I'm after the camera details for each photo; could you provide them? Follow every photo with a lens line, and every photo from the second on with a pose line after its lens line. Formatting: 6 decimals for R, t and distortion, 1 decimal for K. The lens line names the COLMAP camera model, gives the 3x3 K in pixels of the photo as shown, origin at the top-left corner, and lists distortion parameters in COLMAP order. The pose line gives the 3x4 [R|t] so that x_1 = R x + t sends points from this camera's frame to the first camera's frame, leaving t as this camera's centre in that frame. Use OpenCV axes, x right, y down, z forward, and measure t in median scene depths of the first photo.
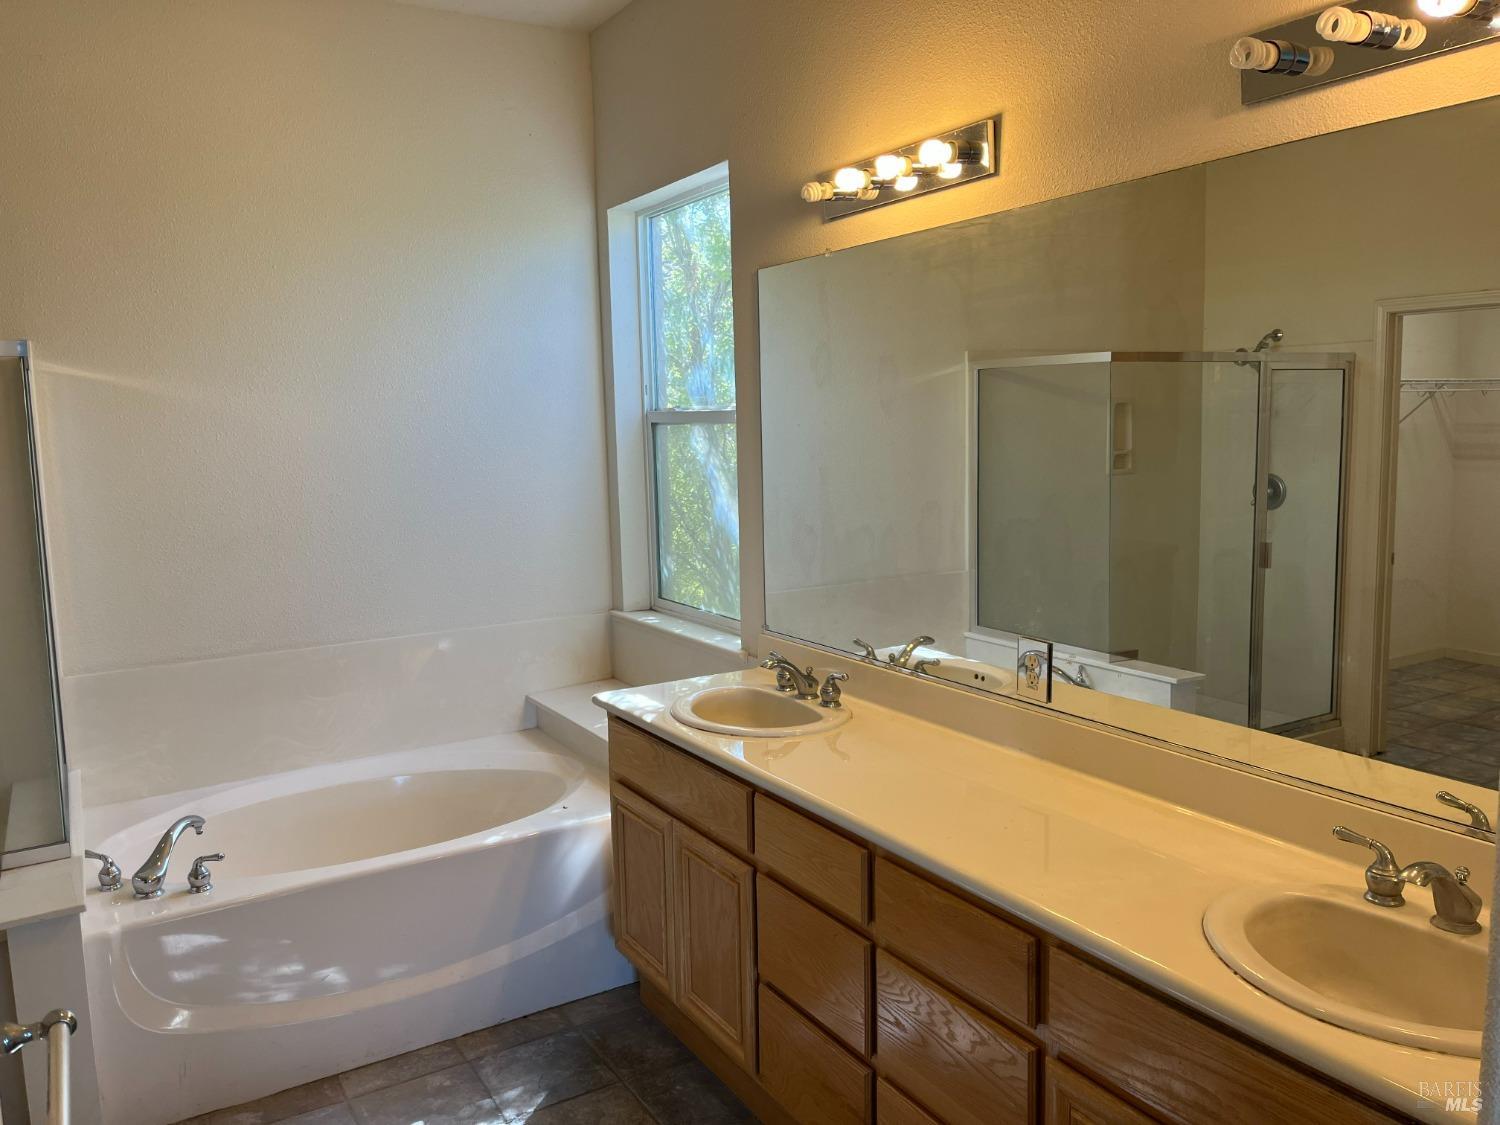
lens RADIAL K [[1130.7, 0, 738.3], [0, 1130.7, 565.0], [0, 0, 1]] dist [0.068594, -0.095389]
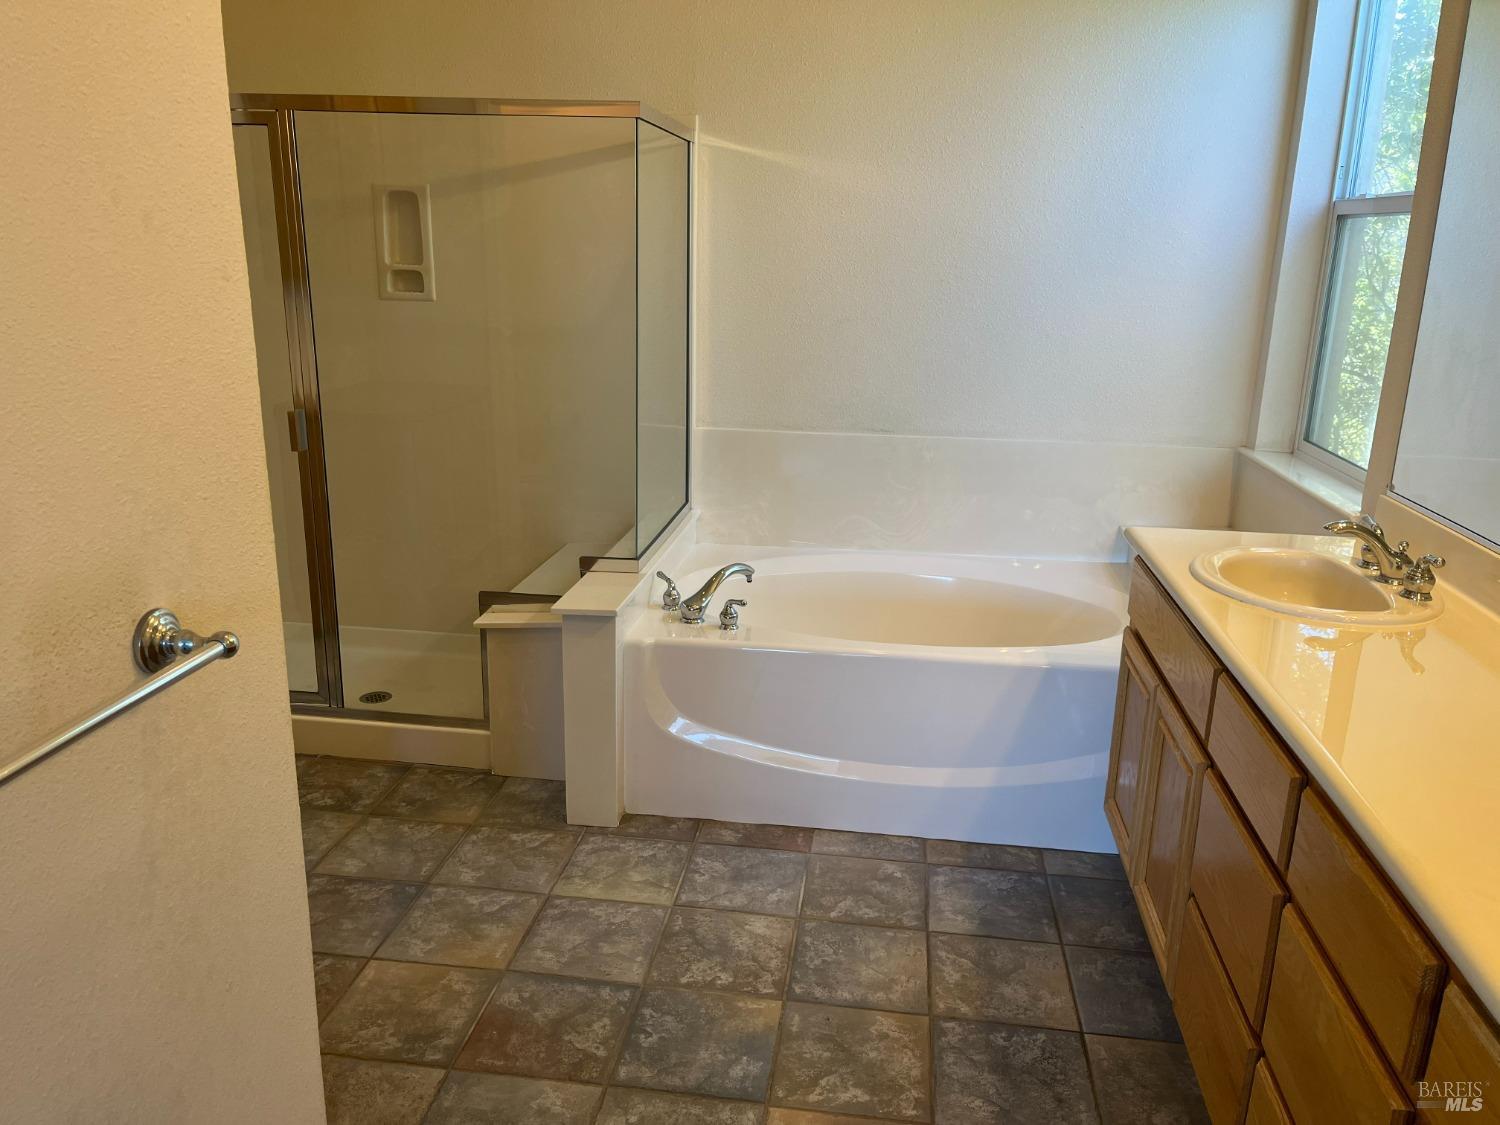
lens RADIAL K [[1130.7, 0, 738.3], [0, 1130.7, 565.0], [0, 0, 1]] dist [0.068594, -0.095389]
pose [[0.779149, 0.210007, -0.590613, 0.169351], [-0.120747, 0.974846, 0.187338, 0.017652], [0.615099, -0.074649, 0.784908, 0.149417]]
